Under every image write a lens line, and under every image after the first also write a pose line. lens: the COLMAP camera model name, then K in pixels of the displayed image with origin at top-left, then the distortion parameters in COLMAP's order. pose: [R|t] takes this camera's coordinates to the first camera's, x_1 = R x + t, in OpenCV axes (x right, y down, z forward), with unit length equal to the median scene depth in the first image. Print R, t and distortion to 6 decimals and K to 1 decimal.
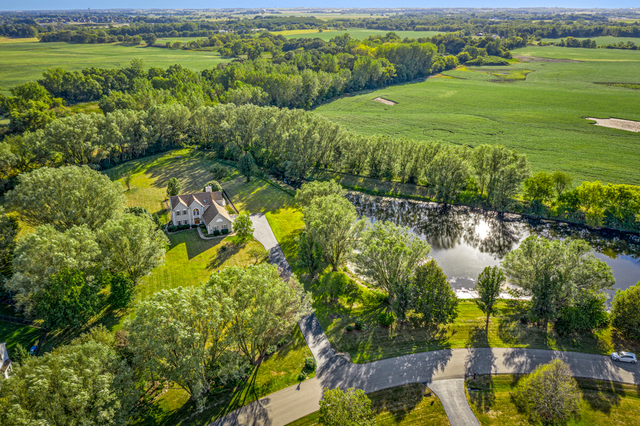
lens RADIAL K [[505.3, 0, 320.0], [0, 505.3, 213.0], [0, 0, 1]] dist [-0.010149, -0.000932]
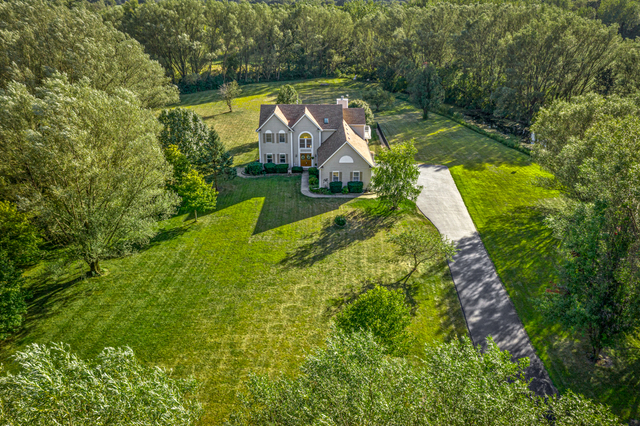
lens RADIAL K [[505.3, 0, 320.0], [0, 505.3, 213.0], [0, 0, 1]] dist [-0.010149, -0.000932]
pose [[0.933132, 0.143001, -0.329871, -0.065274], [-0.137347, 0.989694, 0.040515, 0.044480], [0.332265, 0.007501, 0.943156, 0.554739]]
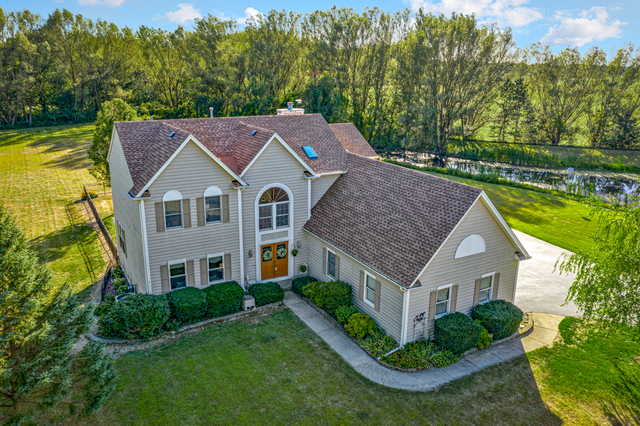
lens RADIAL K [[505.3, 0, 320.0], [0, 505.3, 213.0], [0, 0, 1]] dist [-0.010149, -0.000932]
pose [[0.989359, -0.027675, 0.142841, -0.254330], [0.042062, 0.994227, -0.098706, 0.017158], [-0.139285, 0.103664, 0.984811, 0.828024]]
